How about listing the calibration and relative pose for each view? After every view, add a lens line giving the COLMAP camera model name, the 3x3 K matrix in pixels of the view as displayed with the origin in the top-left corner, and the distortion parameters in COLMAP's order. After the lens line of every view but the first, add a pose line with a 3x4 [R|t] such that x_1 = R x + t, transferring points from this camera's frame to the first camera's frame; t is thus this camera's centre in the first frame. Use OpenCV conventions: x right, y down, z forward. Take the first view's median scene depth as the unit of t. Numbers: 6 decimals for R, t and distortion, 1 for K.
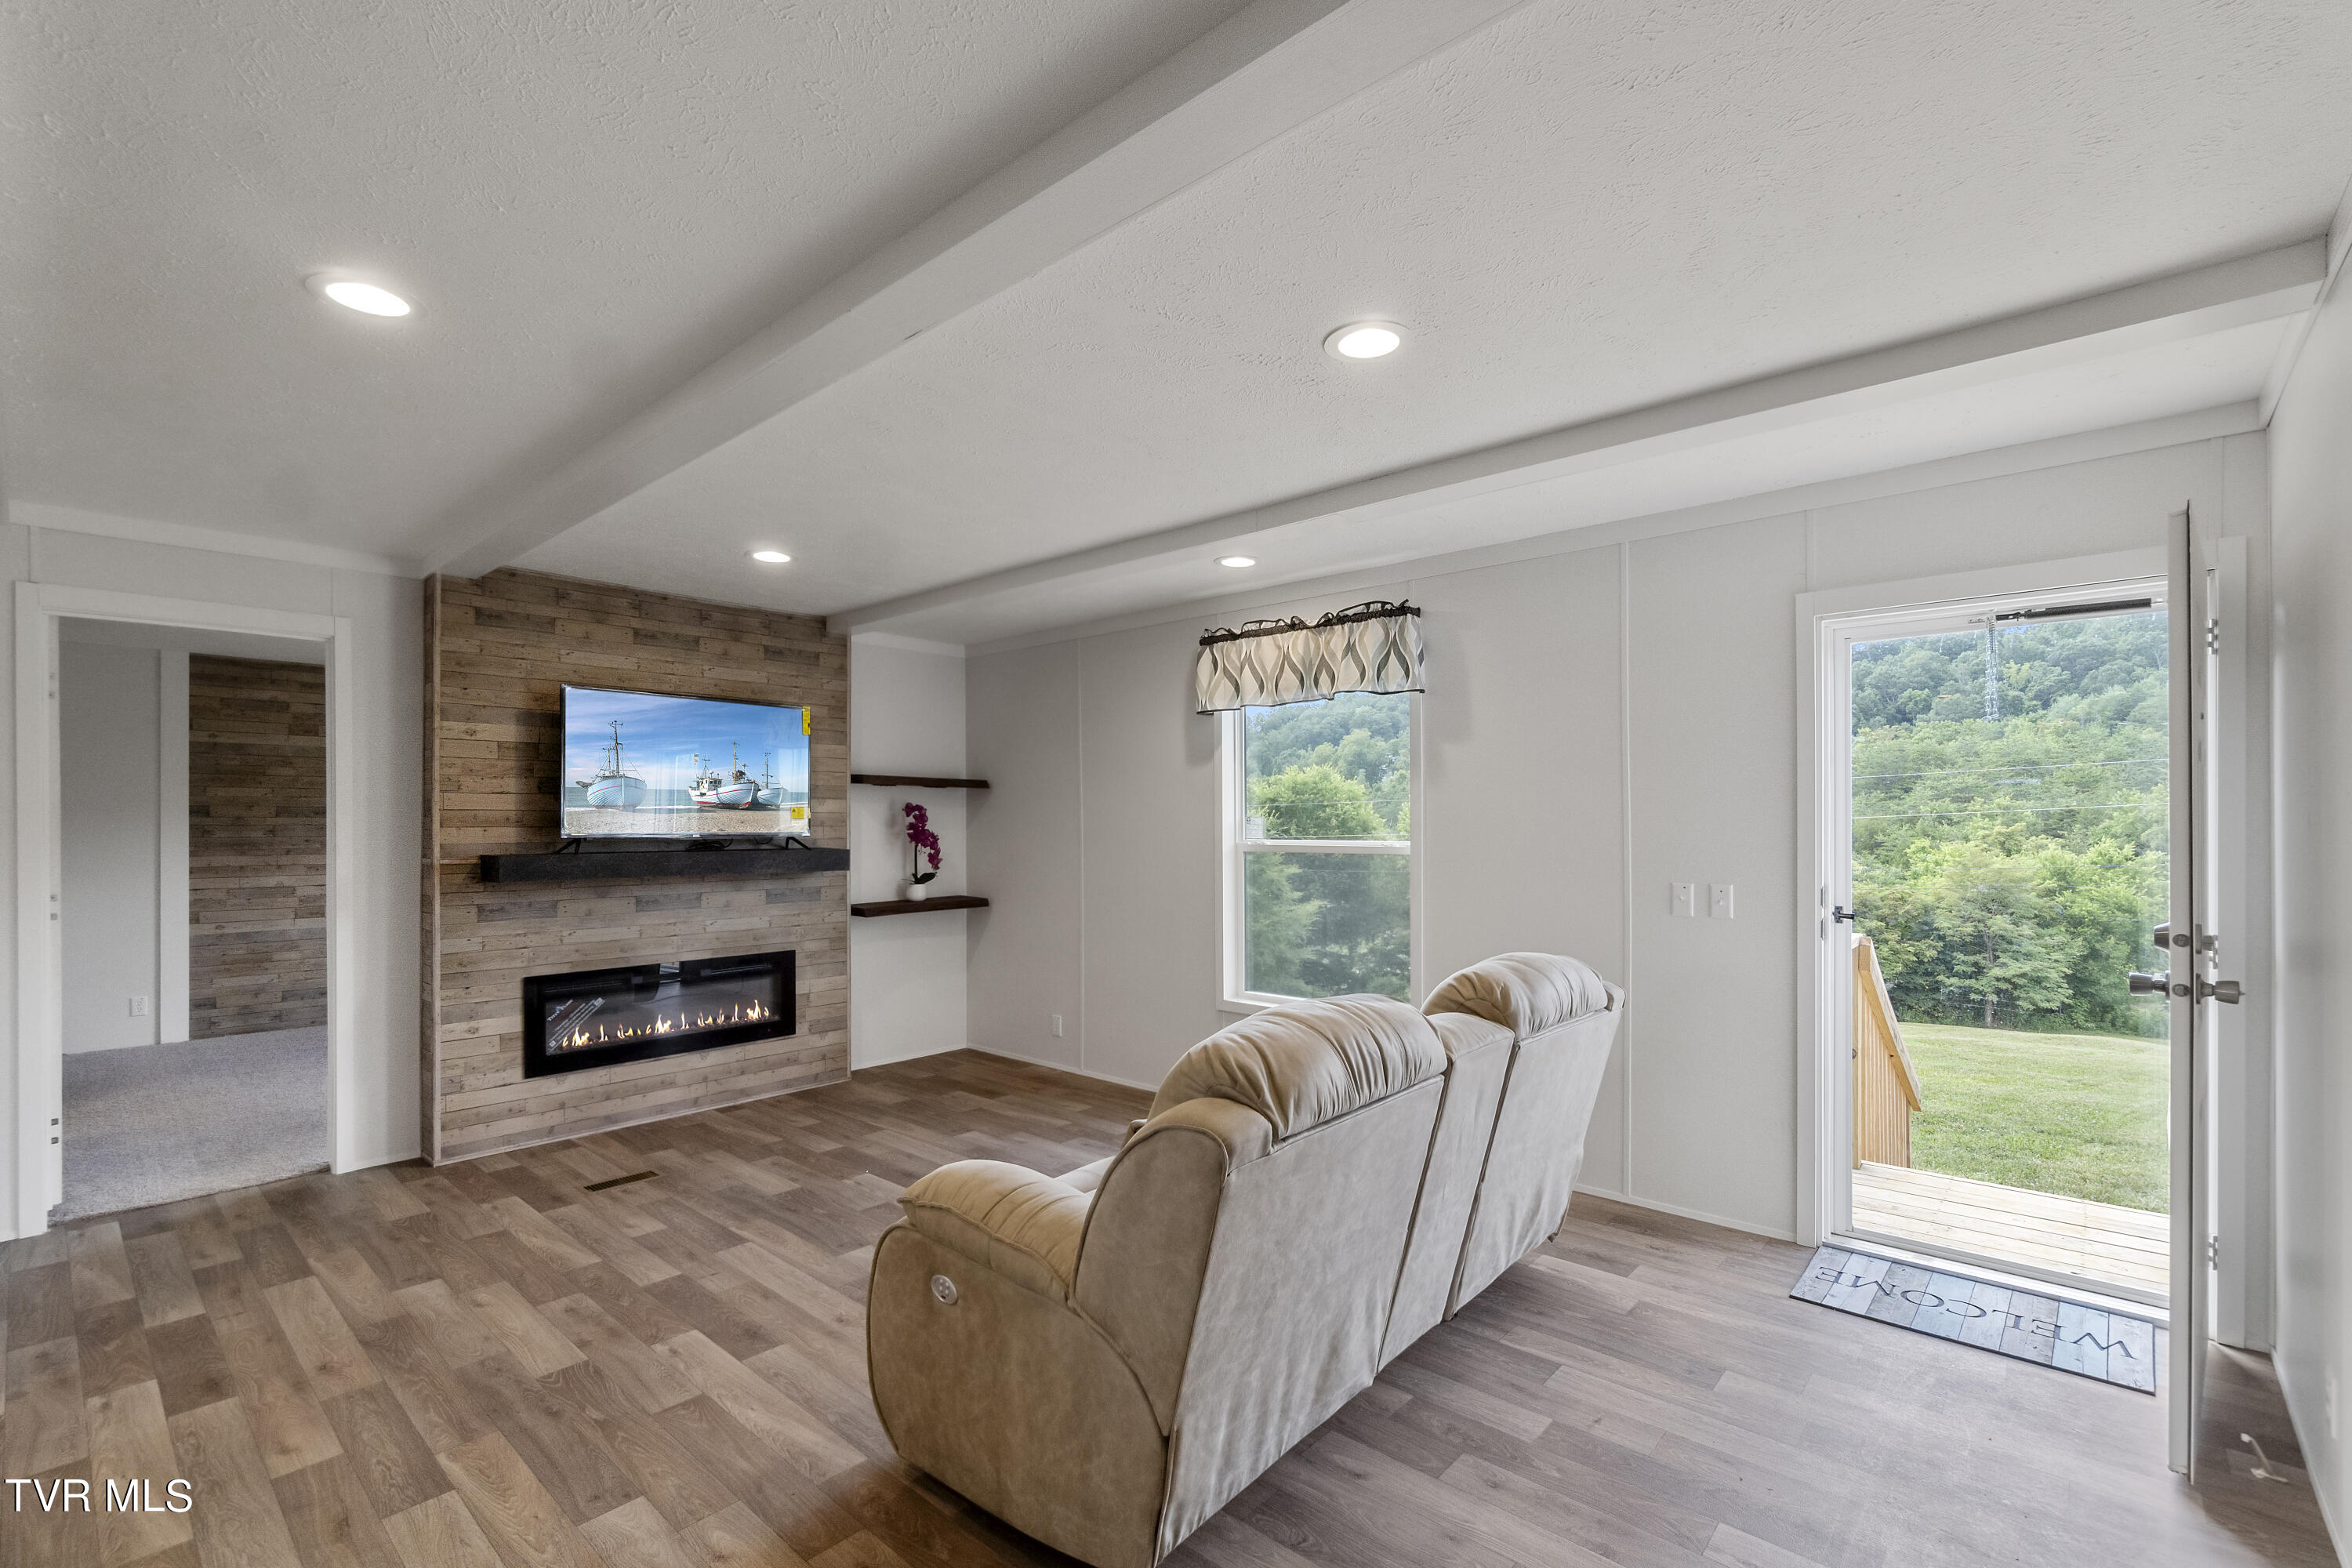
lens RADIAL K [[1034.2, 0, 1172.1], [0, 1034.2, 836.8], [0, 0, 1]] dist [-0.011165, 0.003756]
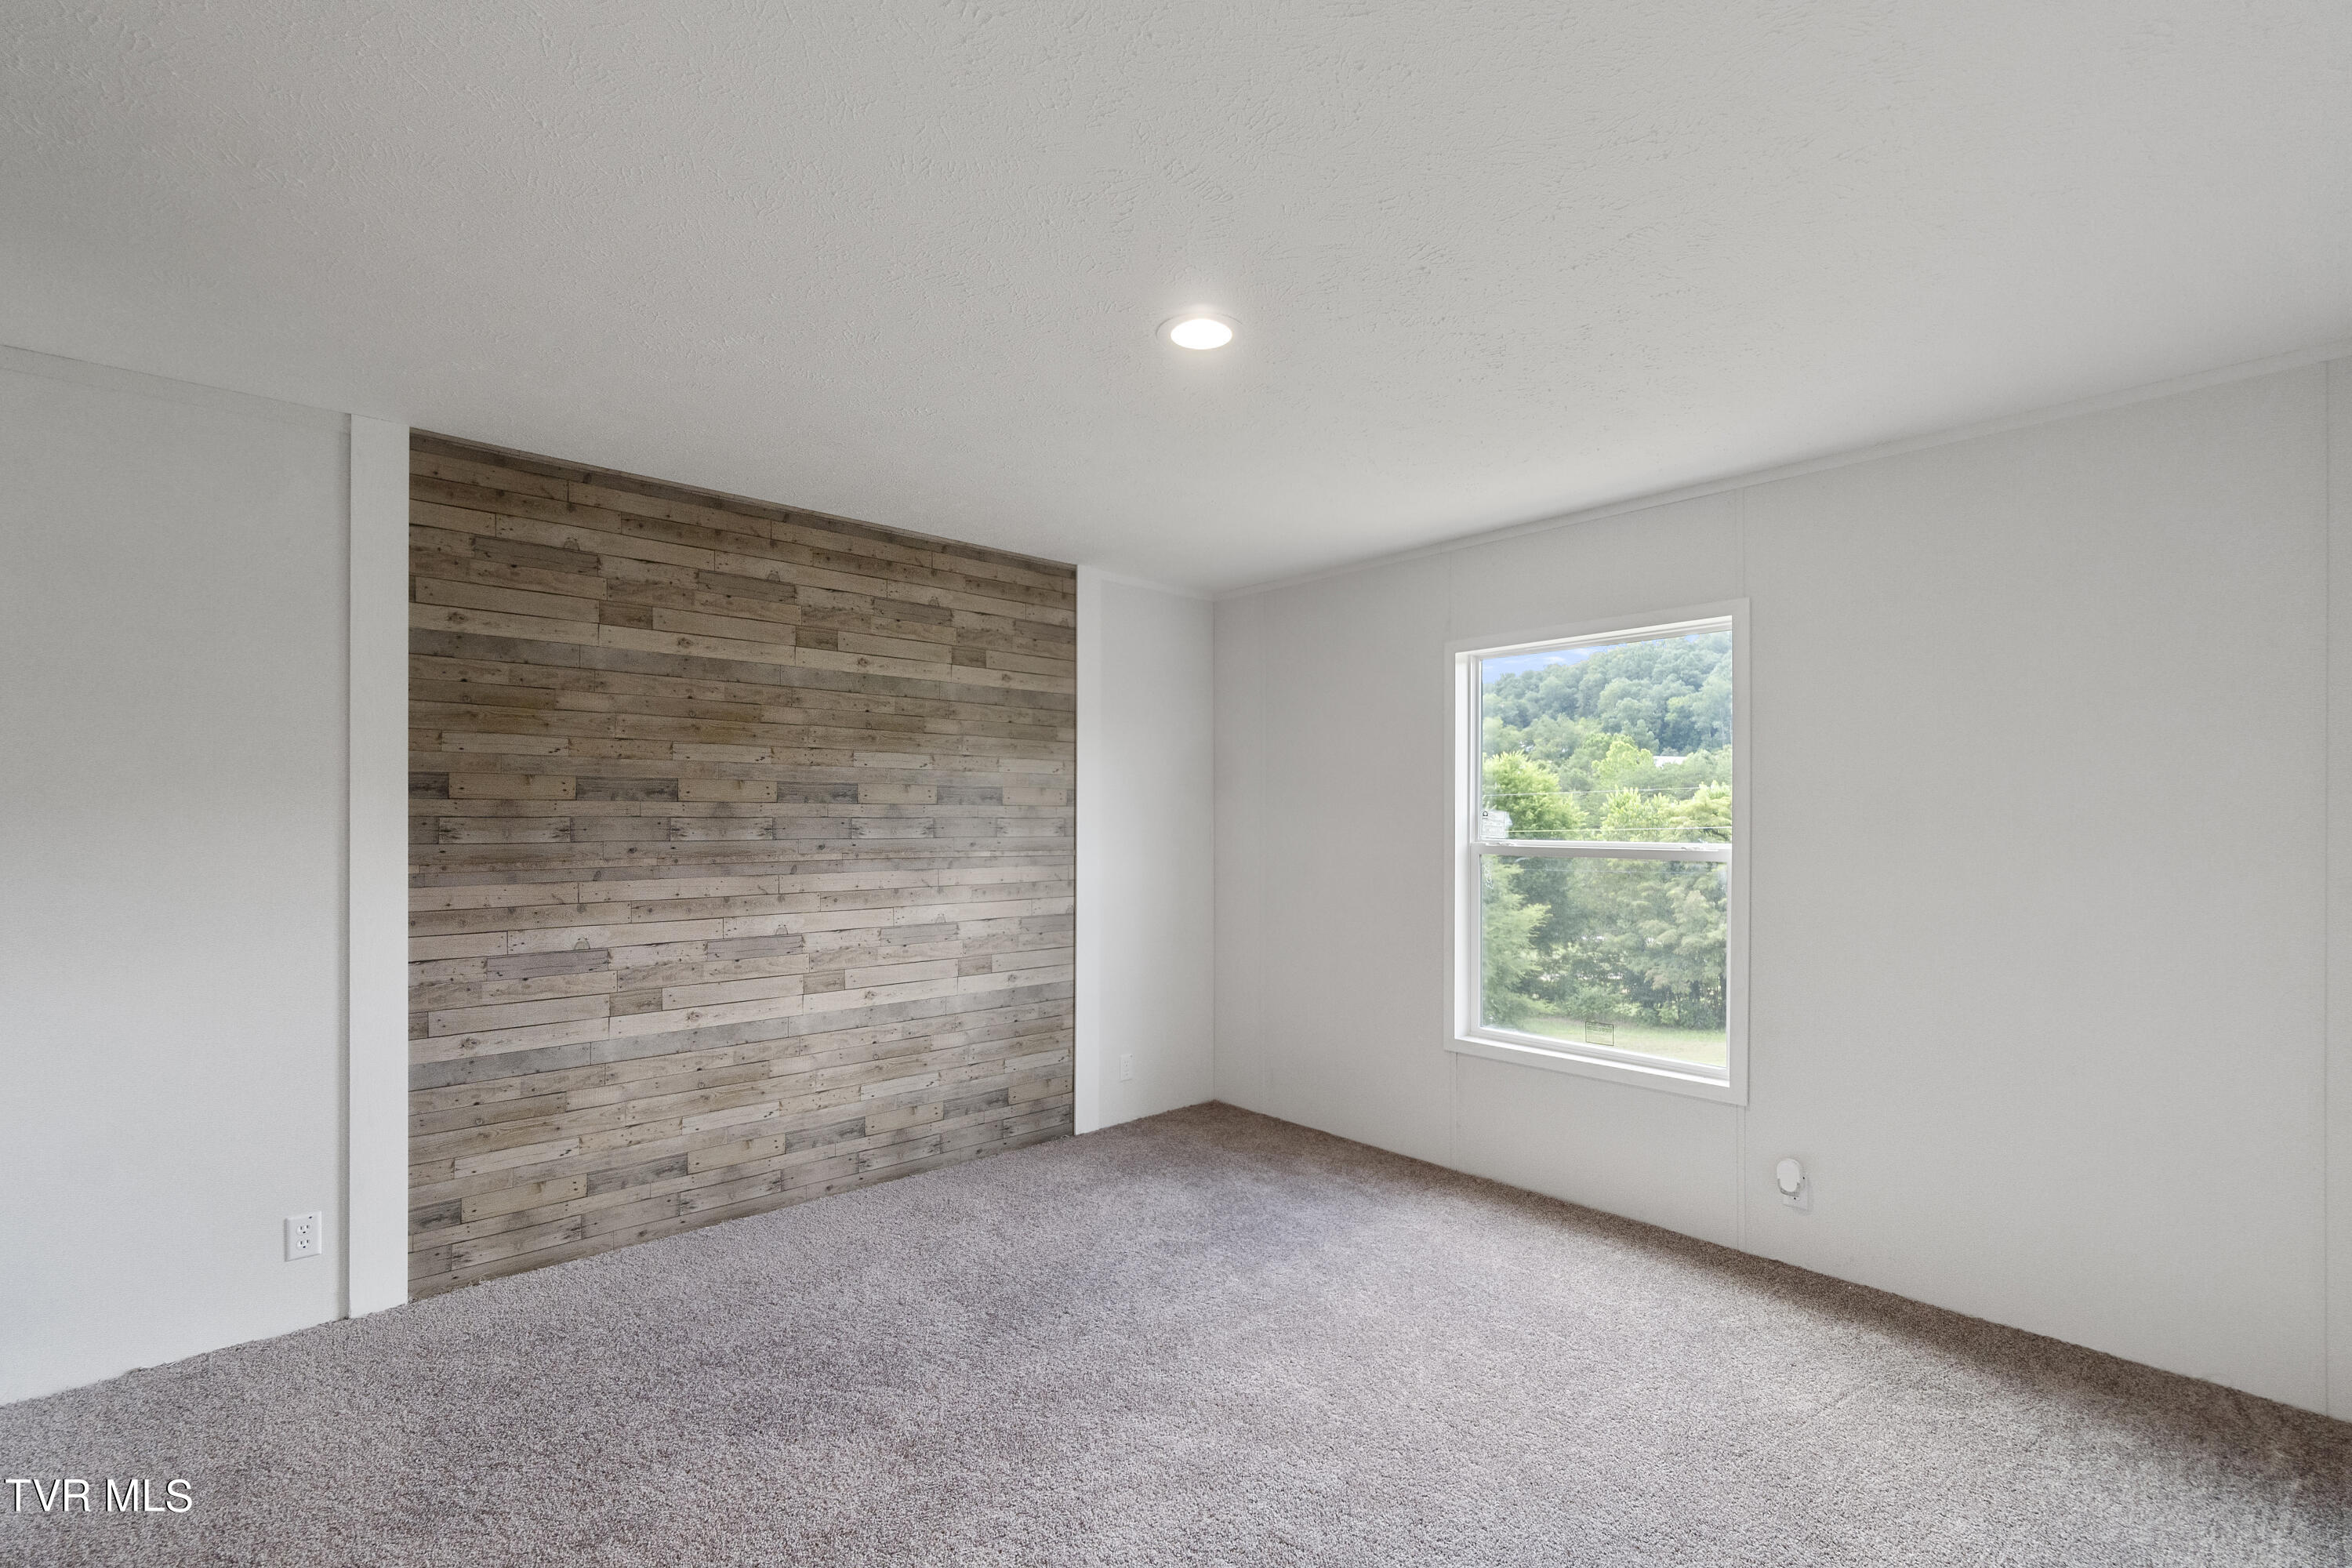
lens RADIAL K [[1034.2, 0, 1160.3], [0, 1034.2, 833.9], [0, 0, 1]] dist [-0.011165, 0.003756]
pose [[0.993670, 0.006224, -0.112167, -0.580359], [-0.005673, 0.999970, 0.005236, -0.007883], [0.112196, -0.004566, 0.993676, 0.590302]]
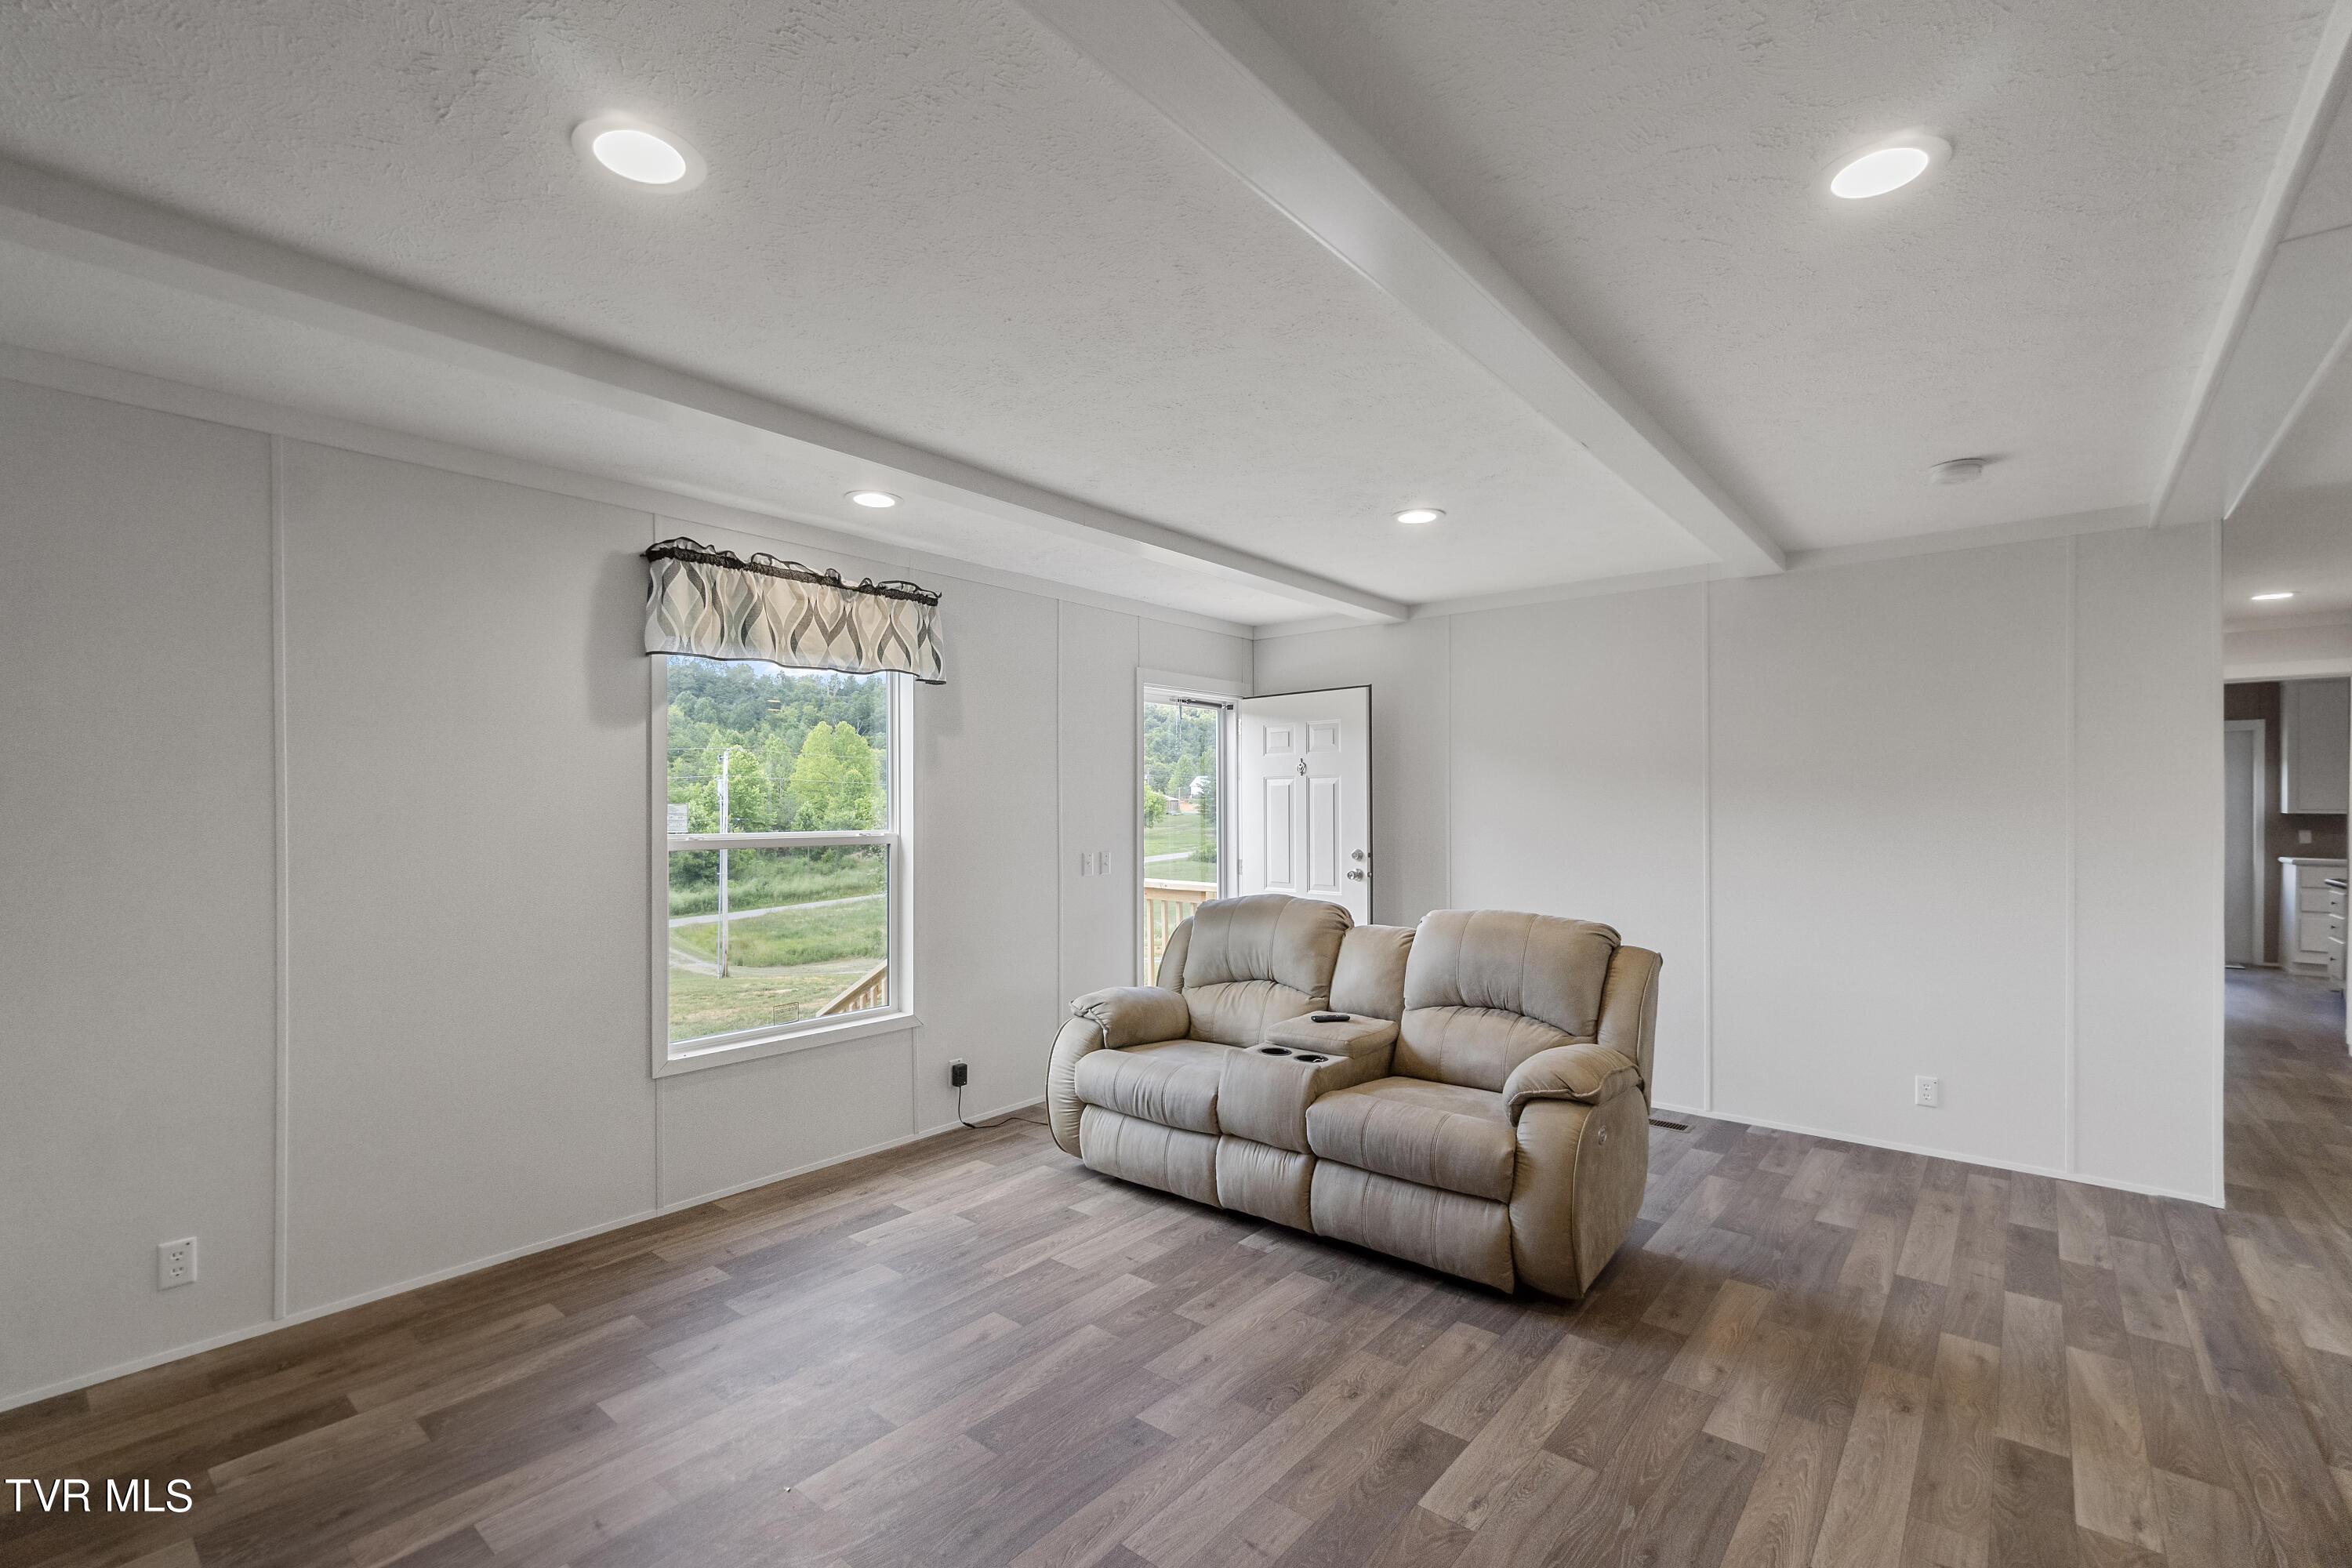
lens RADIAL K [[1034.2, 0, 1198.2], [0, 1034.2, 822.4], [0, 0, 1]] dist [-0.011165, 0.003756]
pose [[-0.045354, -0.007281, 0.998944, -0.872260], [0.013193, 0.999882, 0.007887, -0.003767], [-0.998884, 0.013537, -0.045252, 0.836759]]
